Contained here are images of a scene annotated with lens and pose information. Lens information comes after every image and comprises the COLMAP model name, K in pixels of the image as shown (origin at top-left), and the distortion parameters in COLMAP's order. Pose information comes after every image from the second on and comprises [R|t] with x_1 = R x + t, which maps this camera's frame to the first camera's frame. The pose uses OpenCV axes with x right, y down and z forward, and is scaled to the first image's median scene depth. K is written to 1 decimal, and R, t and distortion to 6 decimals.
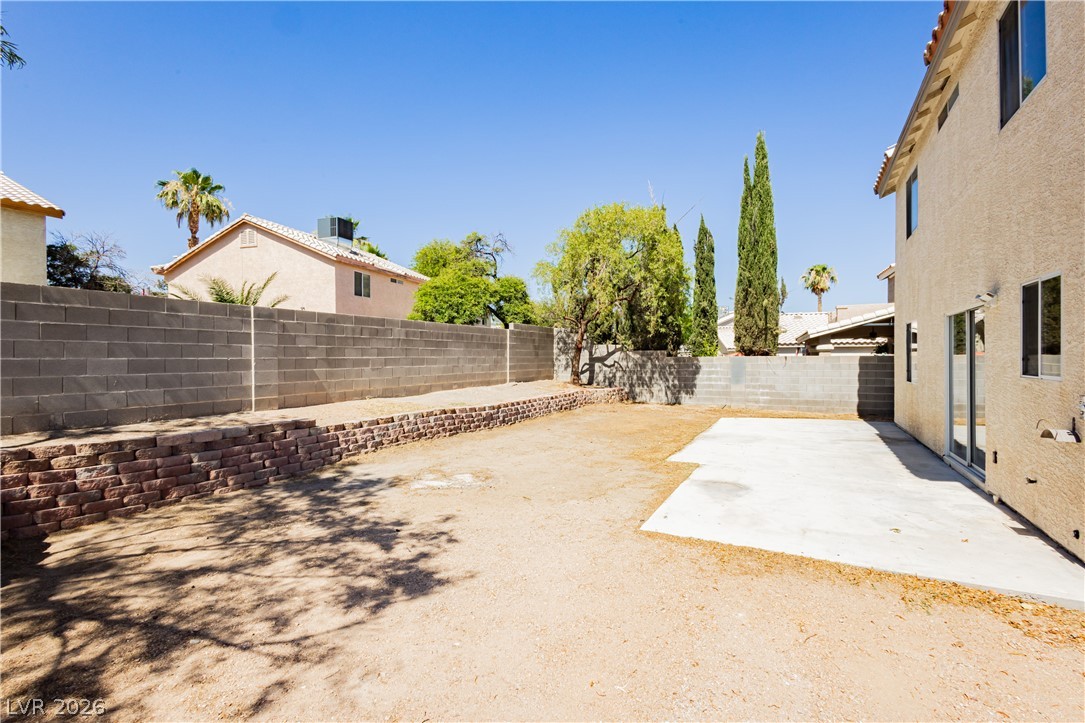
lens RADIAL K [[497.2, 0, 545.0], [0, 497.2, 357.9], [0, 0, 1]] dist [-0.000094, 0.000388]
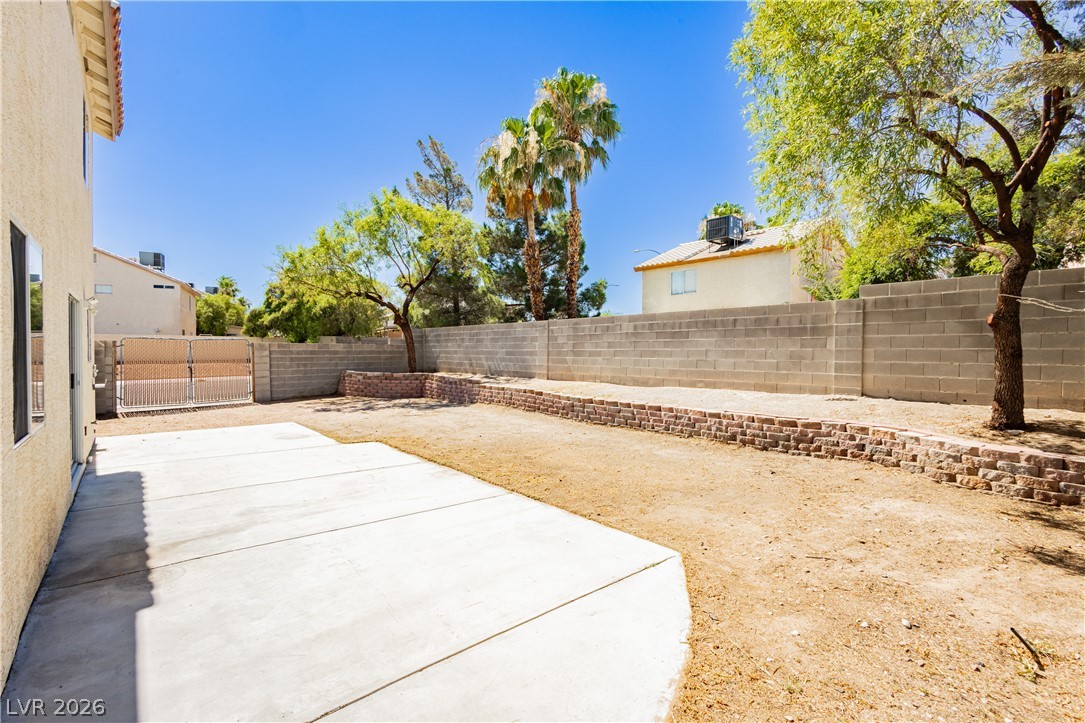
lens RADIAL K [[497.2, 0, 542.3], [0, 497.2, 358.9], [0, 0, 1]] dist [-0.000094, 0.000388]
pose [[-0.383485, 0.017814, -0.923375, 1.958749], [-0.001701, 0.999799, 0.019994, -0.004465], [0.923545, 0.009238, -0.383378, 3.072737]]
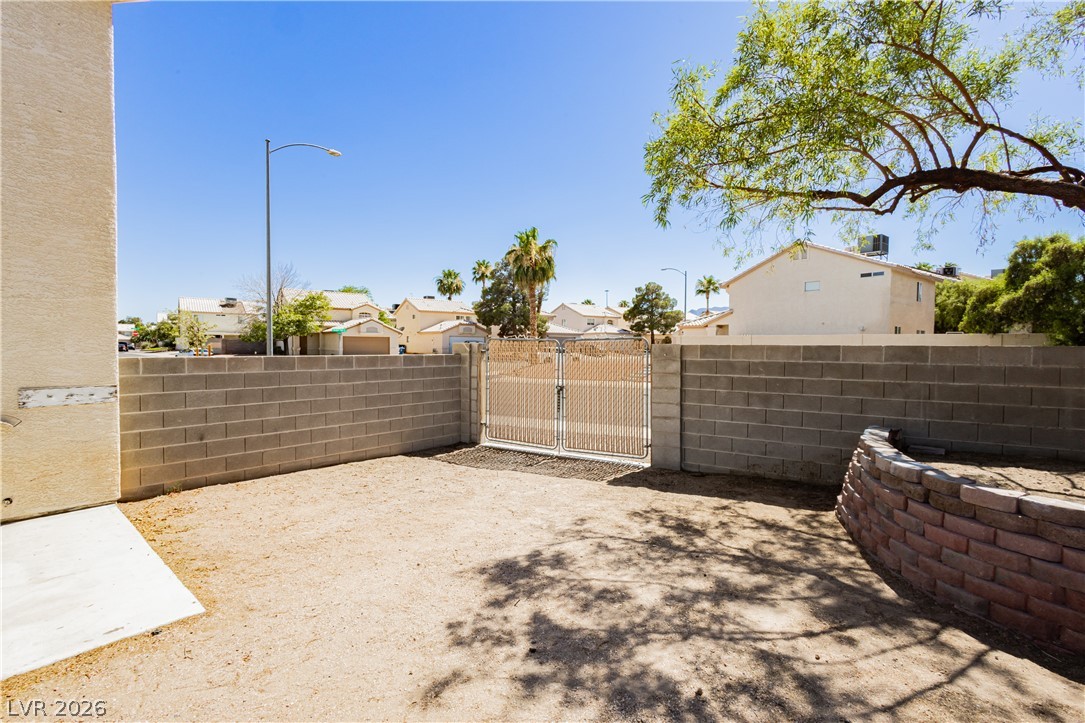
lens RADIAL K [[497.2, 0, 543.2], [0, 497.2, 358.2], [0, 0, 1]] dist [-0.000094, 0.000388]
pose [[-0.974371, -0.008890, 0.224770, -0.454779], [-0.004003, 0.999746, 0.022187, -0.034464], [-0.224910, 0.020718, -0.974159, 1.619286]]
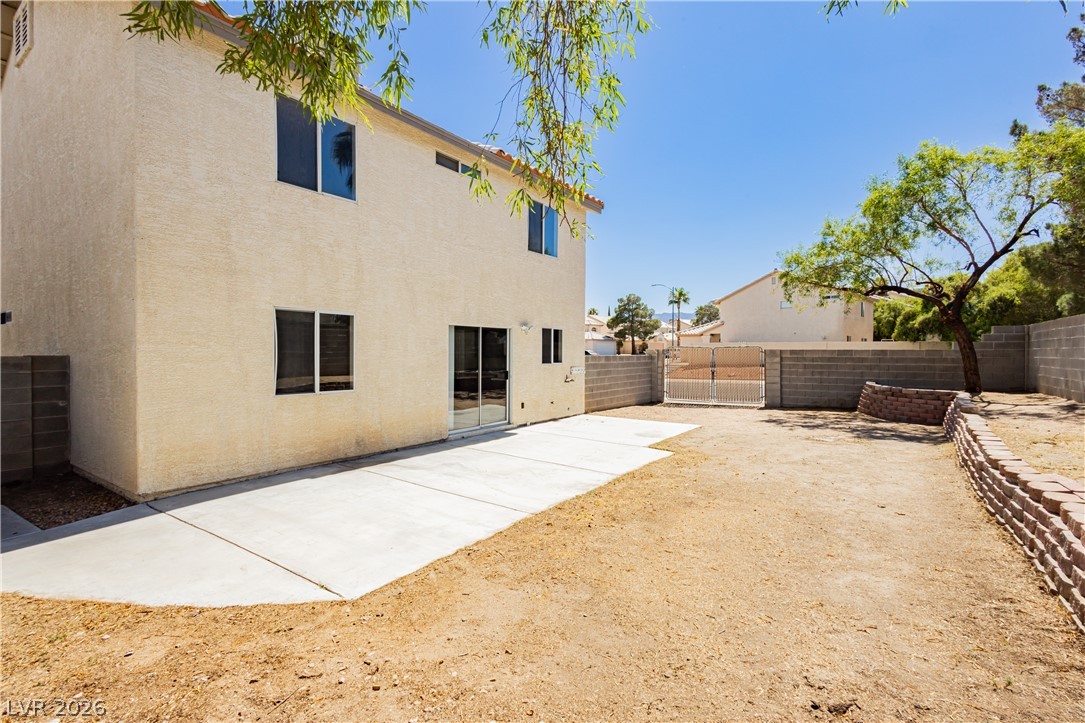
lens RADIAL K [[497.2, 0, 543.2], [0, 497.2, 356.8], [0, 0, 1]] dist [-0.000094, 0.000388]
pose [[-0.990809, -0.002126, 0.135251, 0.659332], [-0.000993, 0.999964, 0.008440, -0.021117], [-0.135264, 0.008228, -0.990775, 3.675346]]
